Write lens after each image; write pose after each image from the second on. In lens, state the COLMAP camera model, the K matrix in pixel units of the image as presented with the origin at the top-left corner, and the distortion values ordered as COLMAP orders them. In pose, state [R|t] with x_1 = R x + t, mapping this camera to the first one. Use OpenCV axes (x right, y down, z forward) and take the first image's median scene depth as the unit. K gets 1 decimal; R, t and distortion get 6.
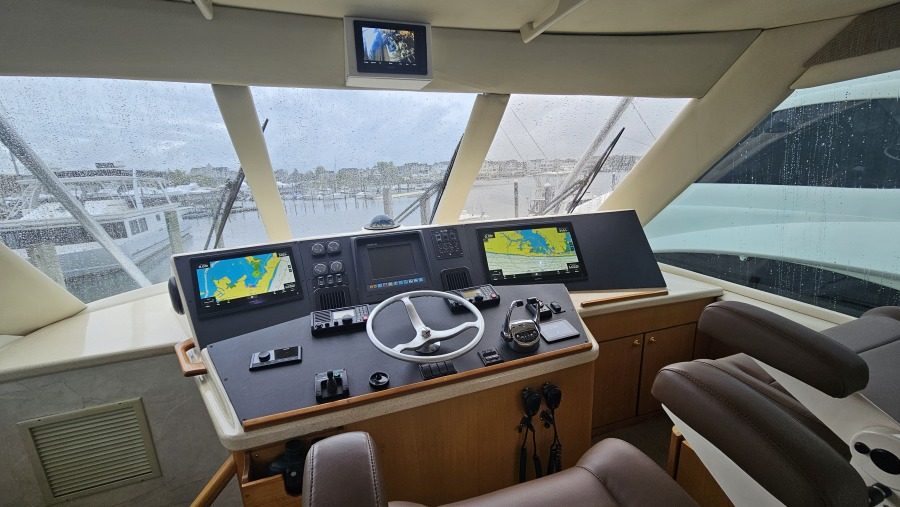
lens RADIAL K [[372.3, 0, 455.1], [0, 372.3, 252.6], [0, 0, 1]] dist [-0.000706, 0.000404]
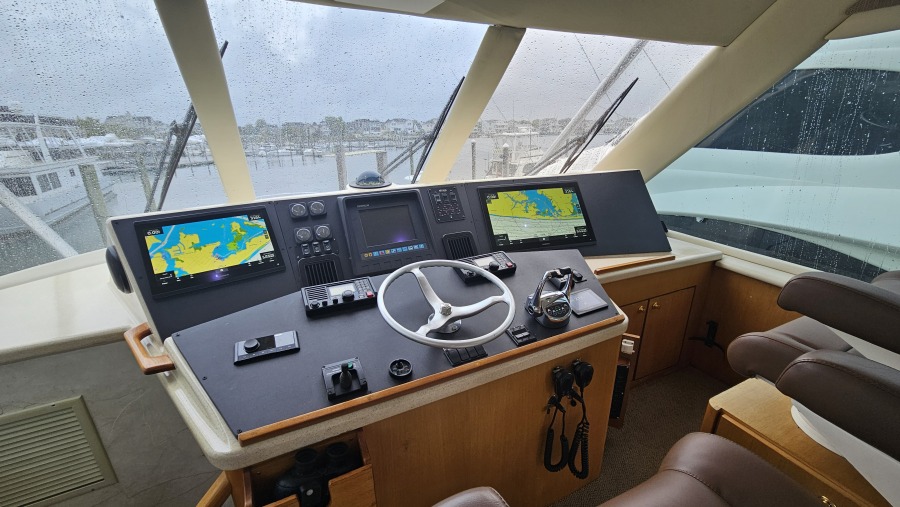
lens RADIAL K [[372.3, 0, 453.6], [0, 372.3, 252.7], [0, 0, 1]] dist [-0.000706, 0.000404]
pose [[0.992956, -0.009701, 0.118085, -0.129141], [-0.002507, 0.994699, 0.102796, -0.002571], [-0.118456, -0.102368, 0.987668, 0.132817]]
